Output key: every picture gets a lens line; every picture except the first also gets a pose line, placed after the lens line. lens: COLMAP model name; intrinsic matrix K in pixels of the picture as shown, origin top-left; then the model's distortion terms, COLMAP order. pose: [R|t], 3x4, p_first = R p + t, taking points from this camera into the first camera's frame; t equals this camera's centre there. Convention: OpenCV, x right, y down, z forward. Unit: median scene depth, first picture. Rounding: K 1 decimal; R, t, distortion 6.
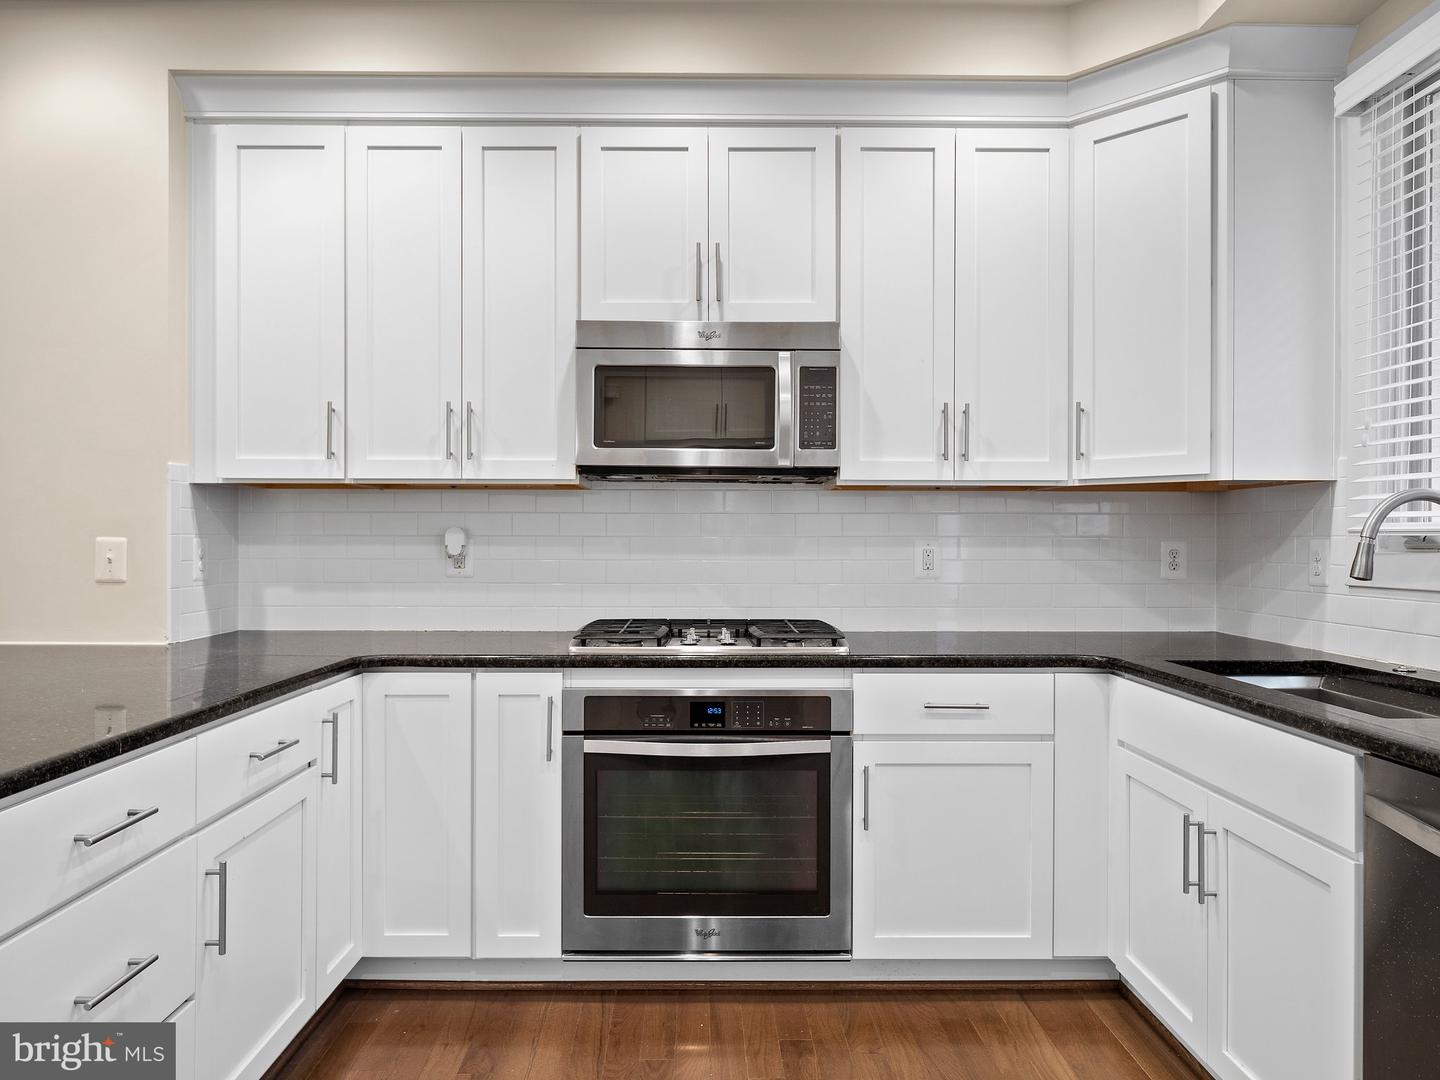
lens RADIAL K [[948.8, 0, 718.1], [0, 948.8, 540.2], [0, 0, 1]] dist [0.005614, -0.000052]
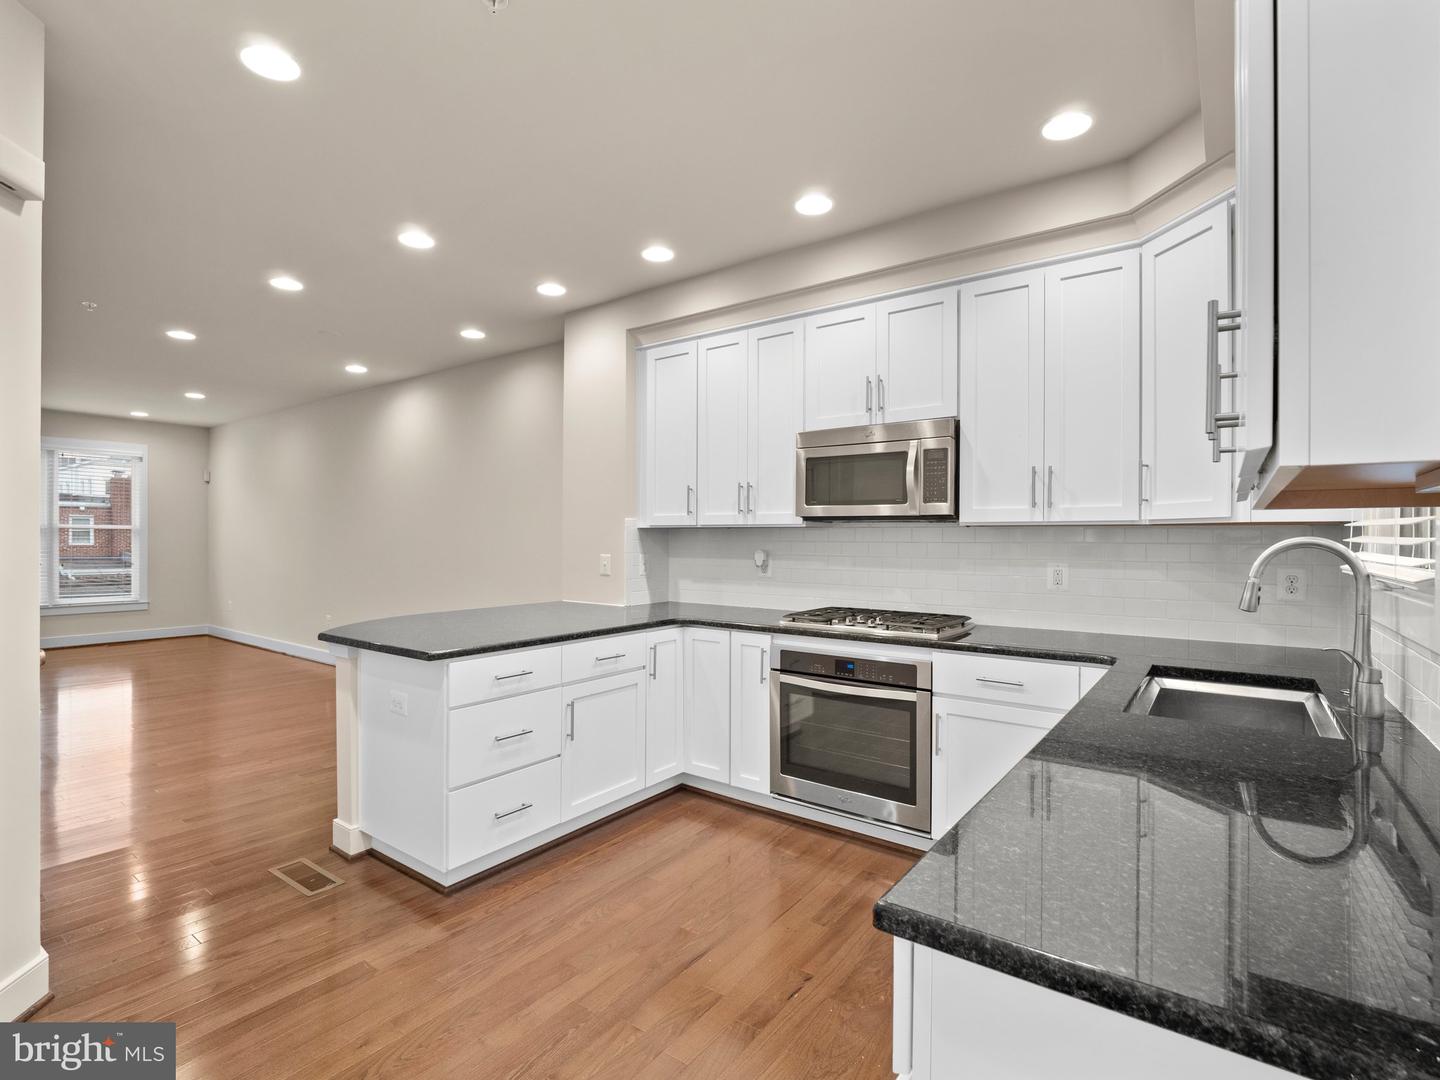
lens RADIAL K [[702.6, 0, 724.8], [0, 702.6, 539.2], [0, 0, 1]] dist [-0.011553, -0.000748]
pose [[0.802801, 0.002607, -0.596241, 0.502854], [-0.004491, 0.999989, -0.001675, -0.034737], [0.596230, 0.004022, 0.802804, -0.098684]]
